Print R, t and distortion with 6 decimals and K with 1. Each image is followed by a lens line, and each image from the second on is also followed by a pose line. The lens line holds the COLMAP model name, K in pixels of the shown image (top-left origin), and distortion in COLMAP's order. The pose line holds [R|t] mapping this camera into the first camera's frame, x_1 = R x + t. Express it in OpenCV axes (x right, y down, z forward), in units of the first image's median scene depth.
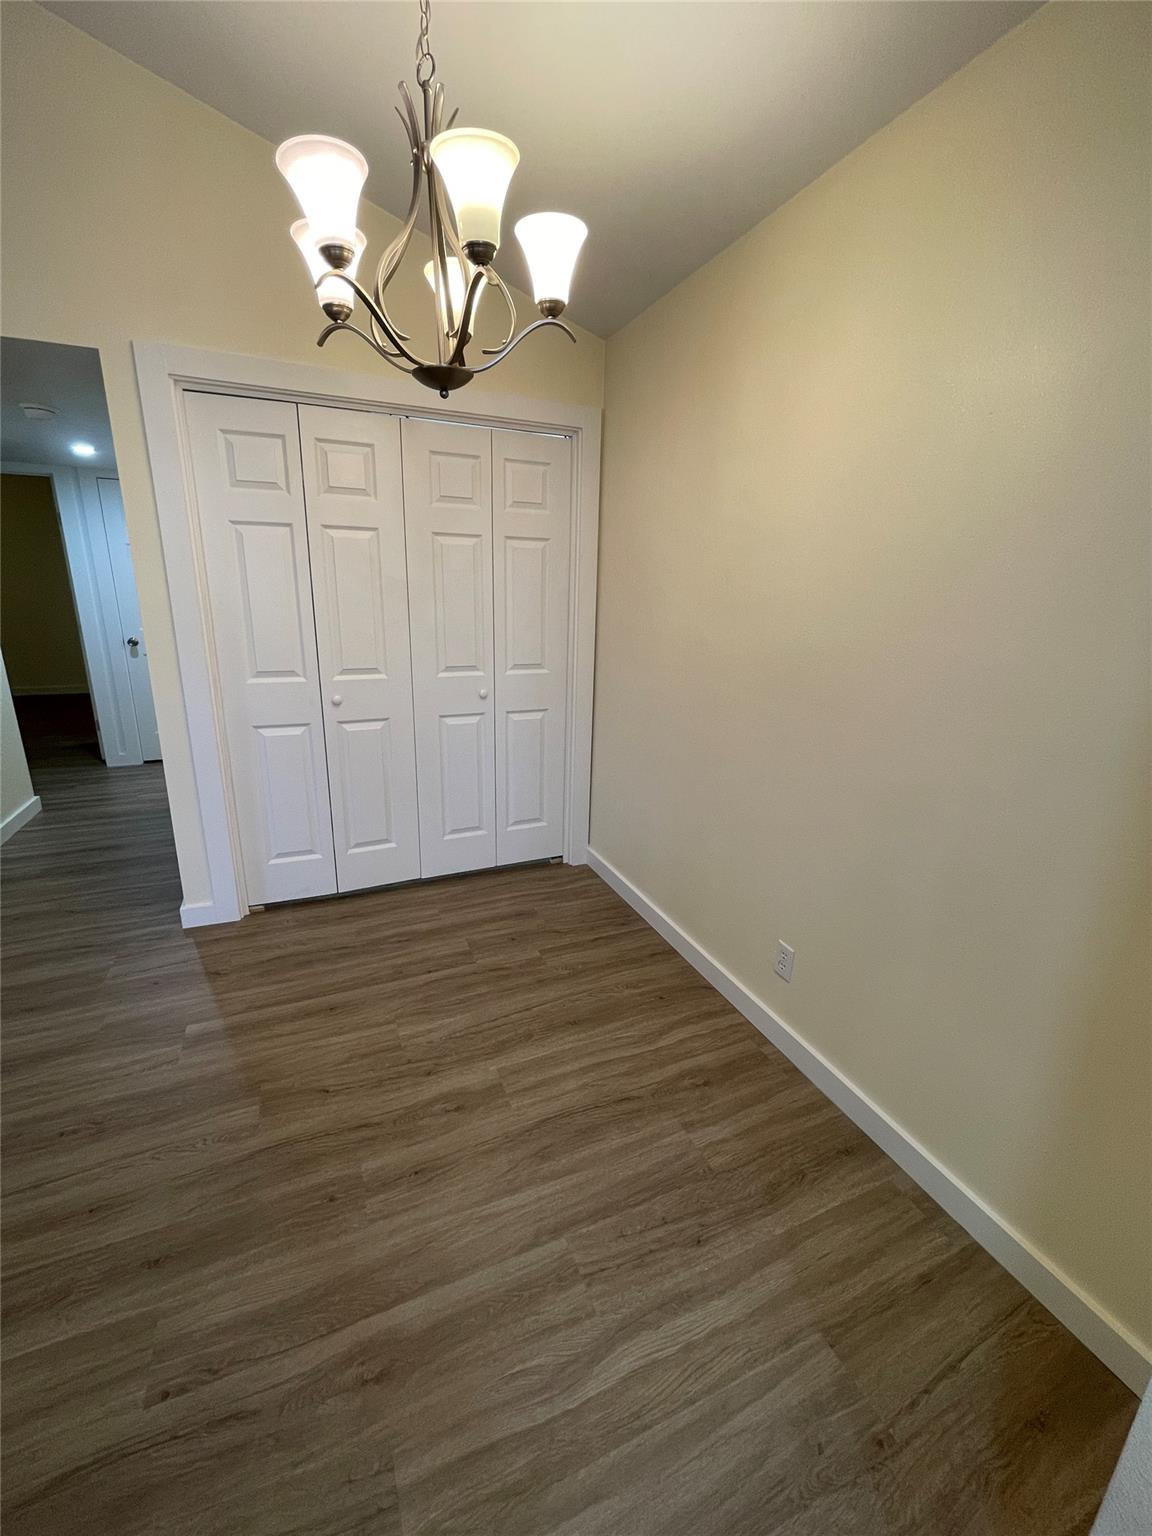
lens RADIAL K [[626.0, 0, 572.0], [0, 626.0, 758.0], [0, 0, 1]] dist [-0.000569, -0.000349]
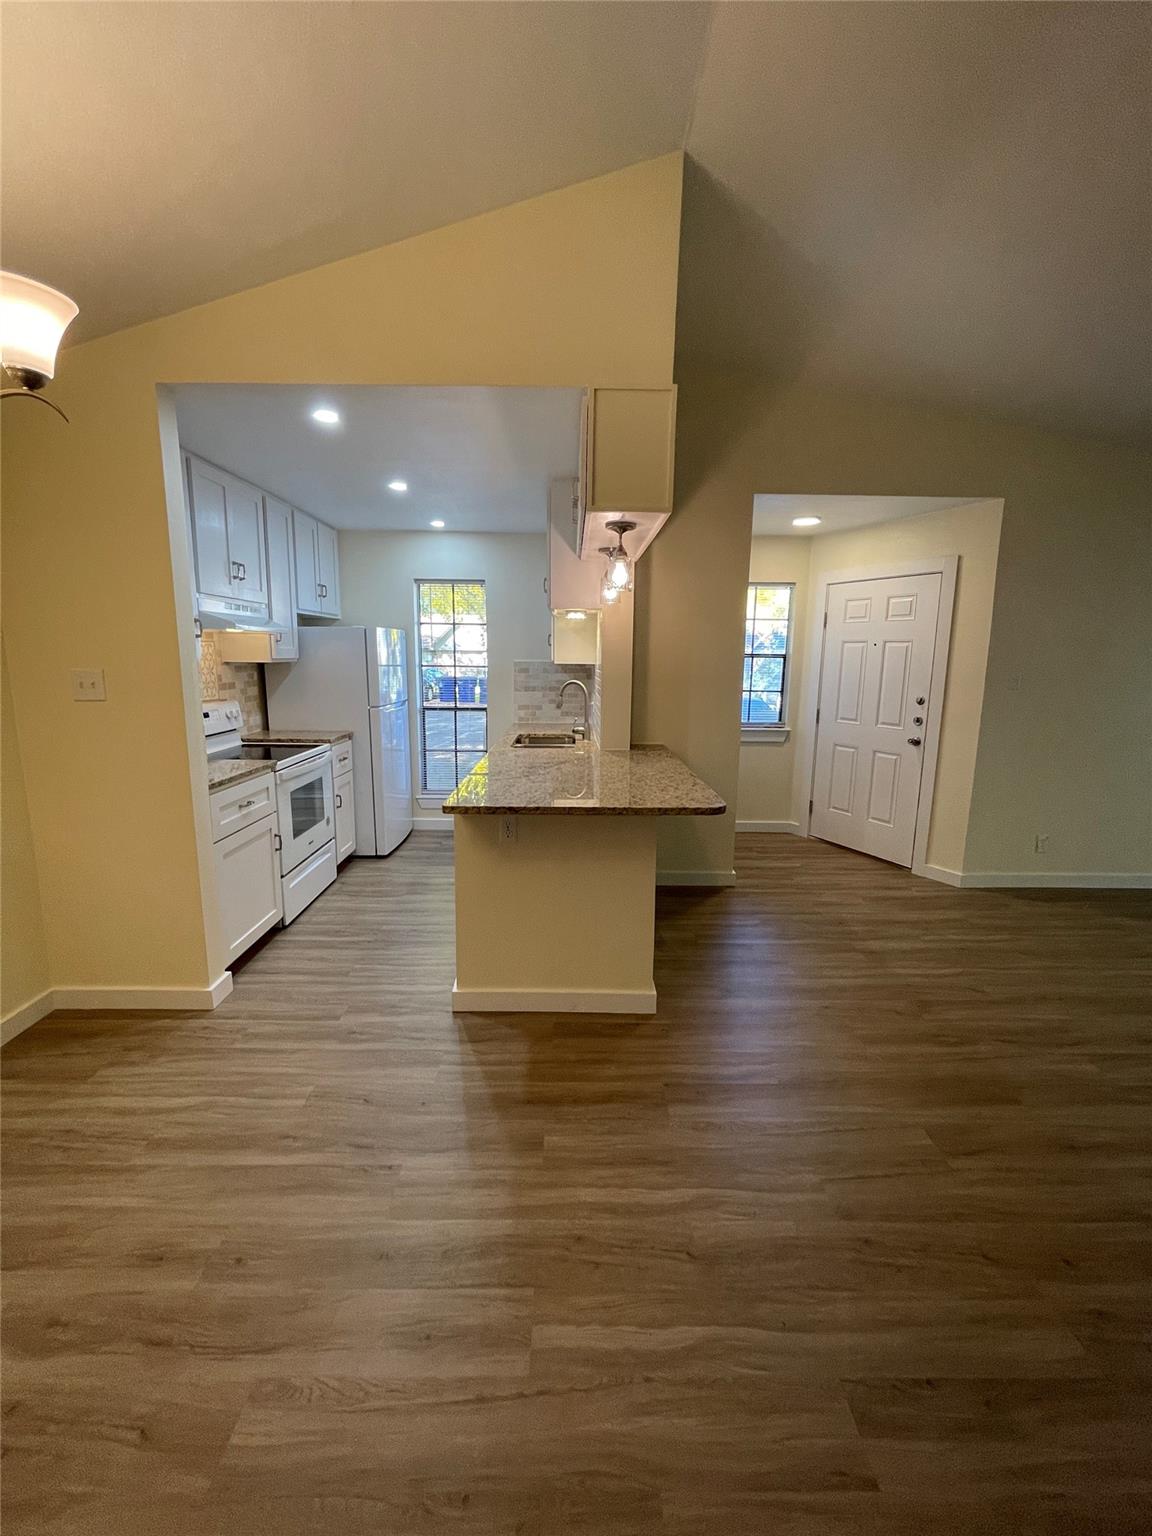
lens RADIAL K [[626.0, 0, 572.0], [0, 626.0, 758.0], [0, 0, 1]] dist [-0.000569, -0.000349]
pose [[-0.919045, -0.100831, 0.381037, -0.699776], [0.071855, 0.907665, 0.413499, -0.263032], [-0.387547, 0.407404, -0.826940, 0.754284]]
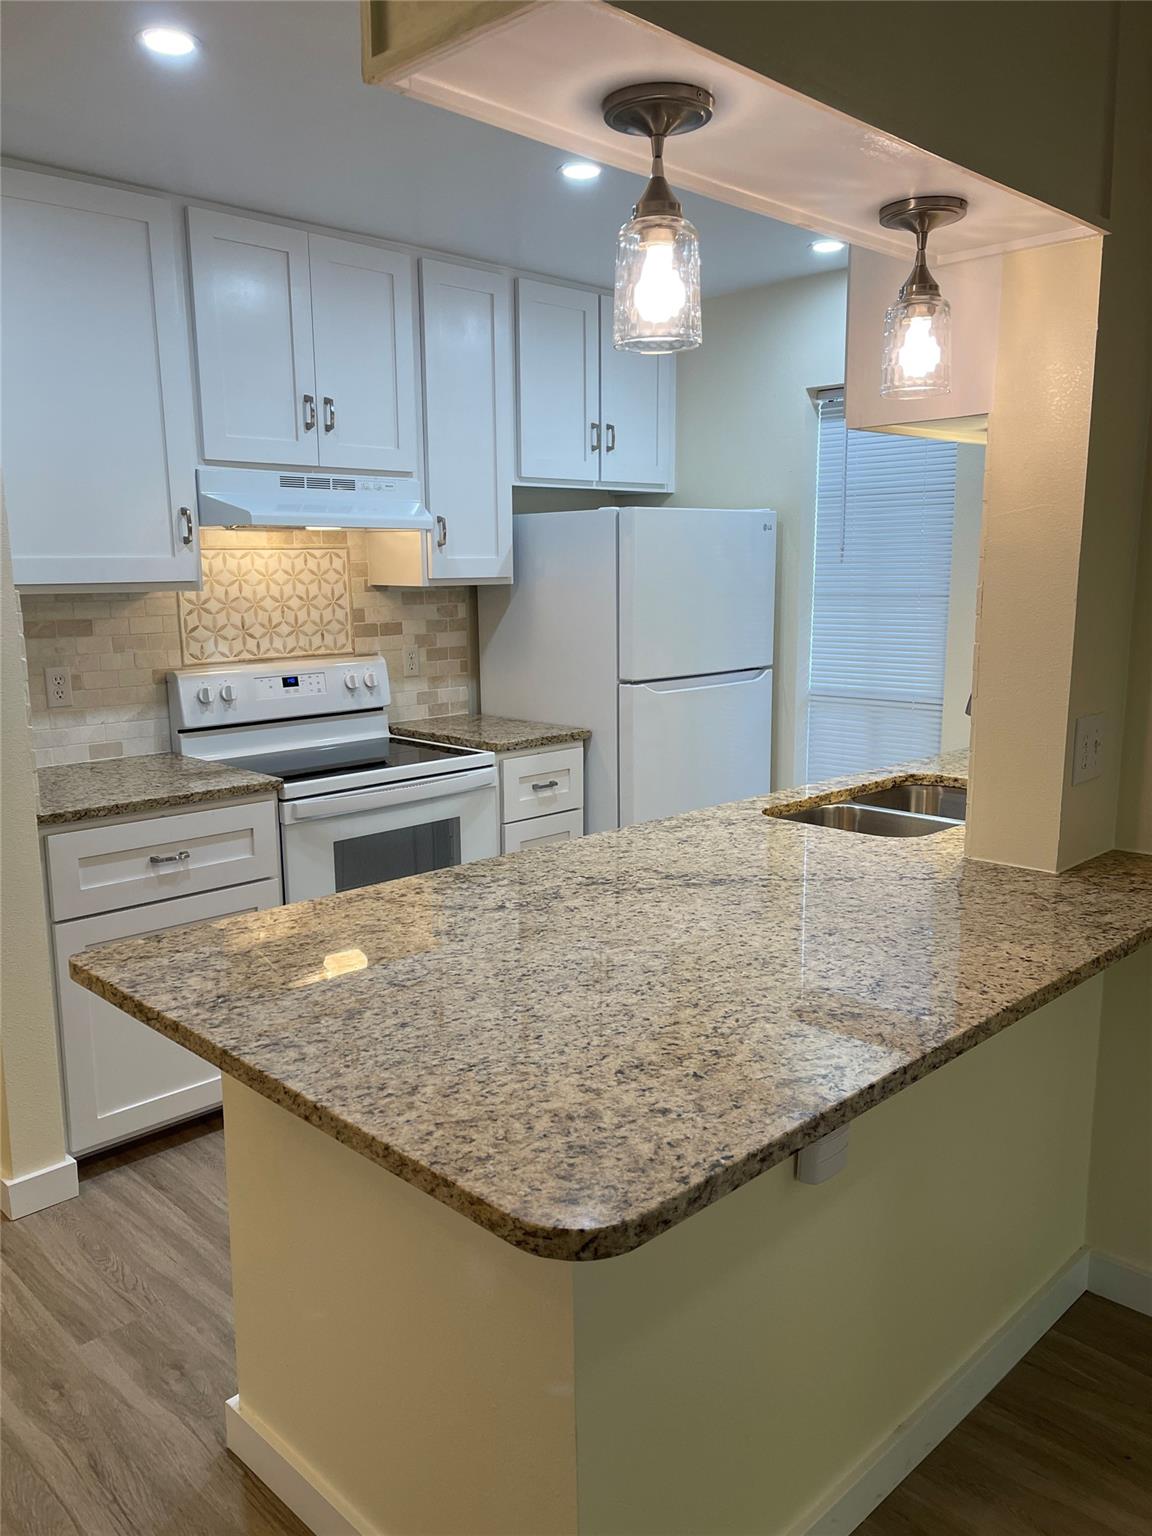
lens RADIAL K [[1171.6, 0, 566.4], [0, 1171.6, 768.0], [0, 0, 1]] dist [0.072217, -0.095211]
pose [[-0.353046, -0.186712, 0.916786, -0.891218], [0.253849, 0.924013, 0.285938, -0.064771], [-0.900511, 0.333674, -0.278823, 0.017553]]
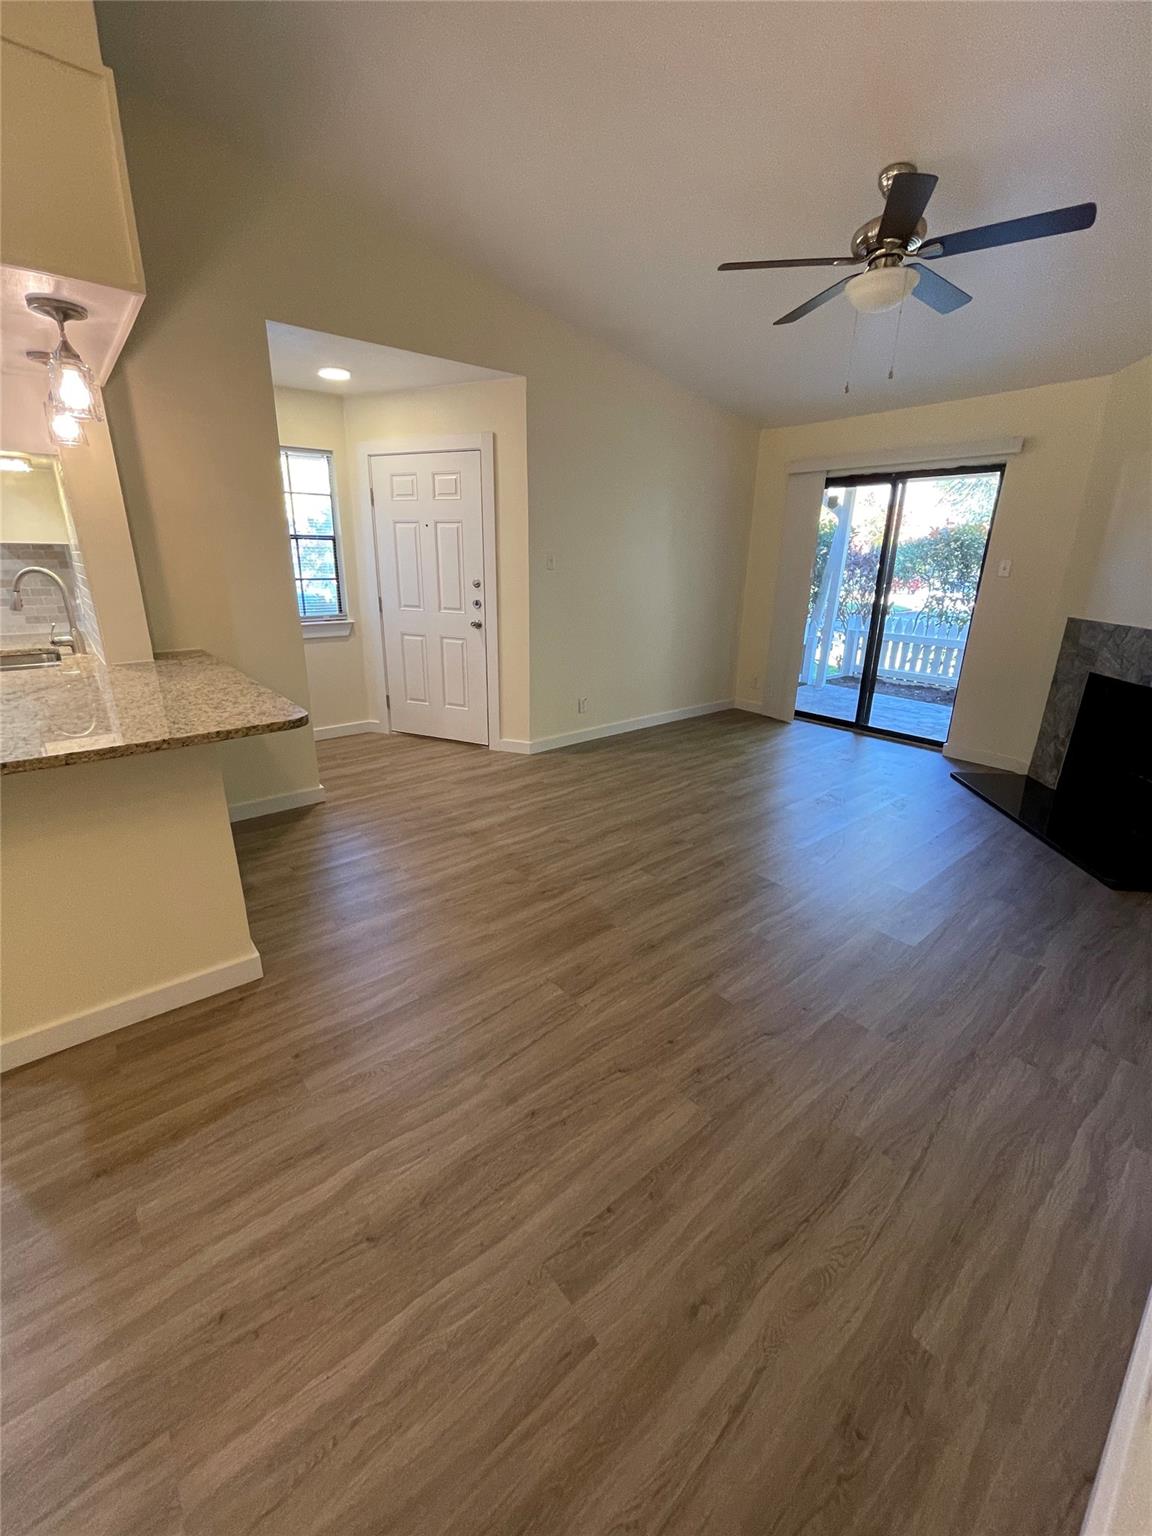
lens RADIAL K [[626.0, 0, 572.0], [0, 626.0, 758.0], [0, 0, 1]] dist [-0.000569, -0.000349]
pose [[-0.960211, 0.047909, -0.275137, -0.659385], [-0.113218, 0.833812, 0.540314, -0.200512], [0.255298, 0.549966, -0.795211, 0.640295]]
